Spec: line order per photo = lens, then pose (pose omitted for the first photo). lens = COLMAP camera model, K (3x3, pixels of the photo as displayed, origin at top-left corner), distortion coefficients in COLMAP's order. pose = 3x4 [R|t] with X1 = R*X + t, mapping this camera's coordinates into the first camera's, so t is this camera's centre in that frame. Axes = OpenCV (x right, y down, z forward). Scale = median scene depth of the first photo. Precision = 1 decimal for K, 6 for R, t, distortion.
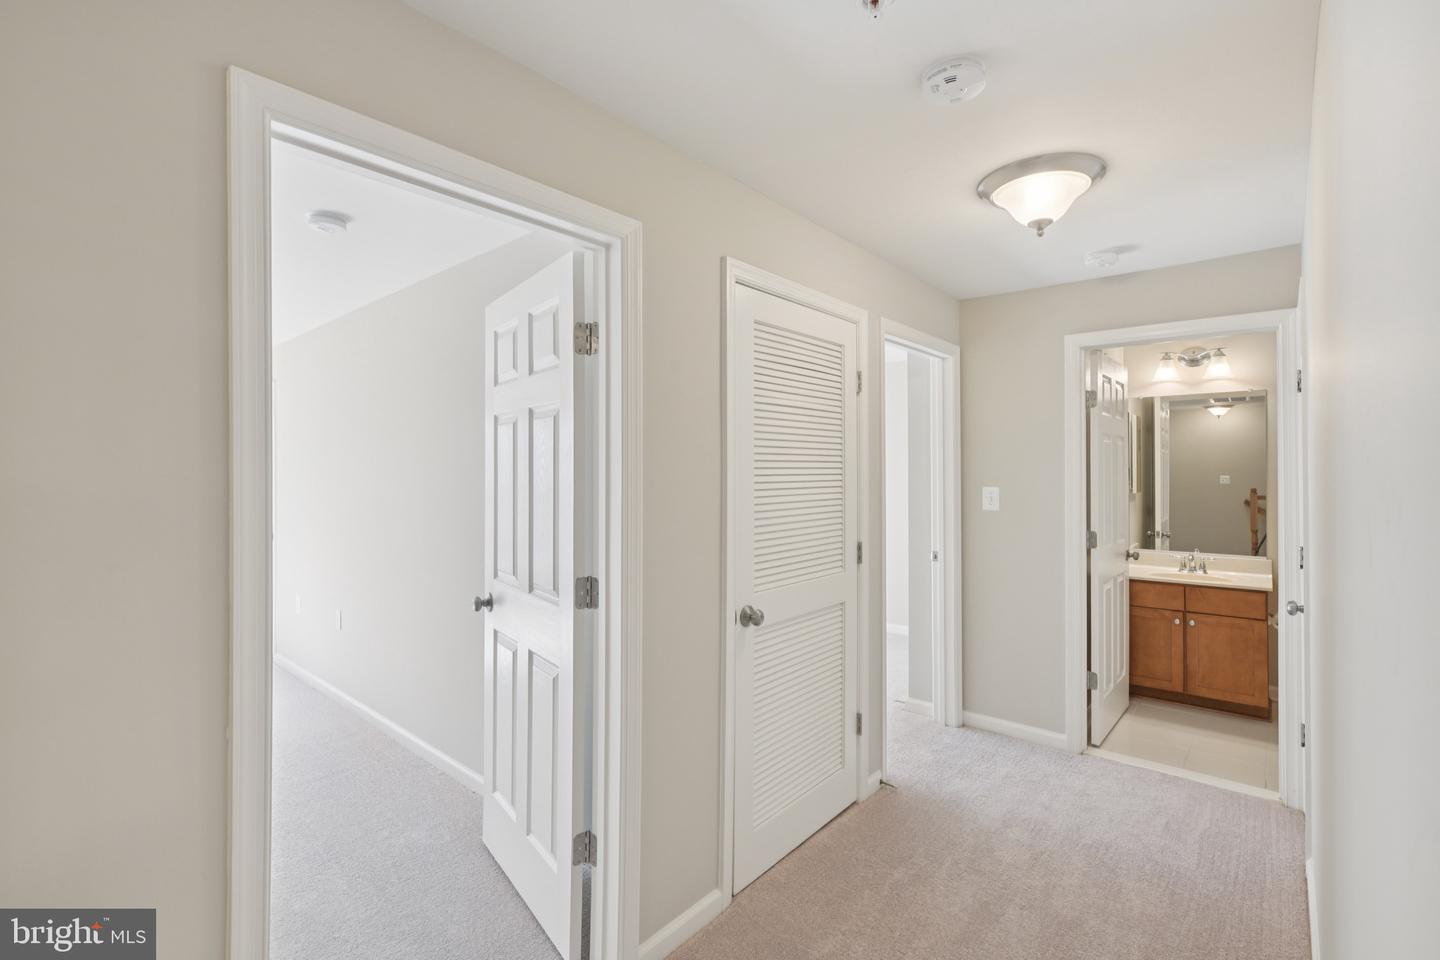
lens RADIAL K [[640.1, 0, 716.9], [0, 640.1, 478.2], [0, 0, 1]] dist [0.002146, -0.001178]
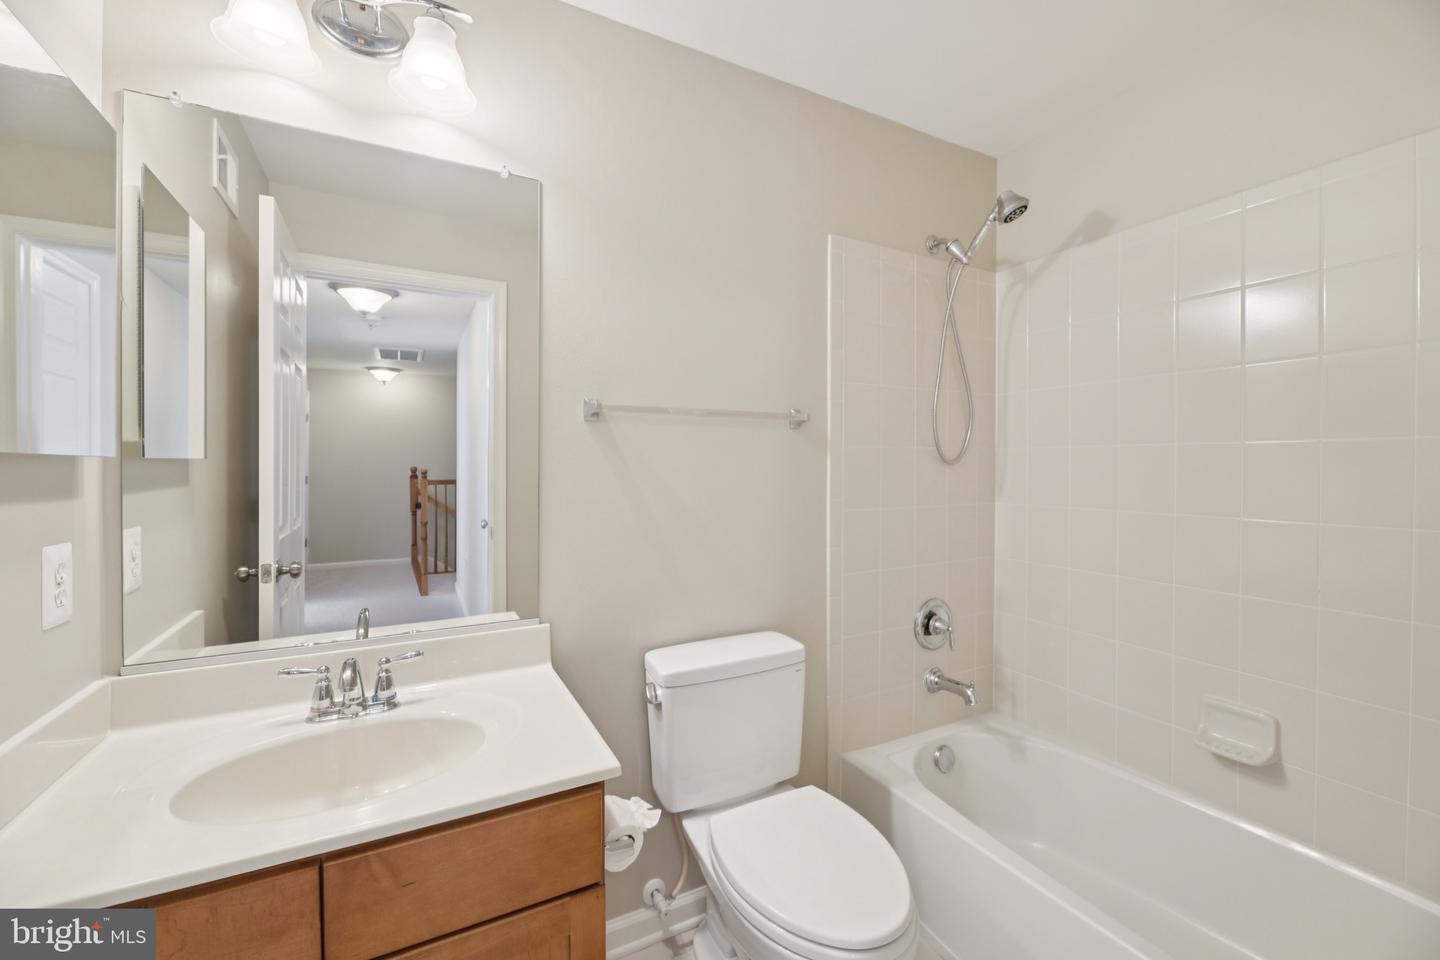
lens RADIAL K [[586.5, 0, 713.2], [0, 586.5, 482.1], [0, 0, 1]] dist [0.001333, -0.001637]
pose [[0.368965, 0.002410, 0.929440, 0.463408], [-0.002743, 0.999995, -0.001504, 0.033797], [-0.929439, -0.001994, 0.368969, 0.627016]]
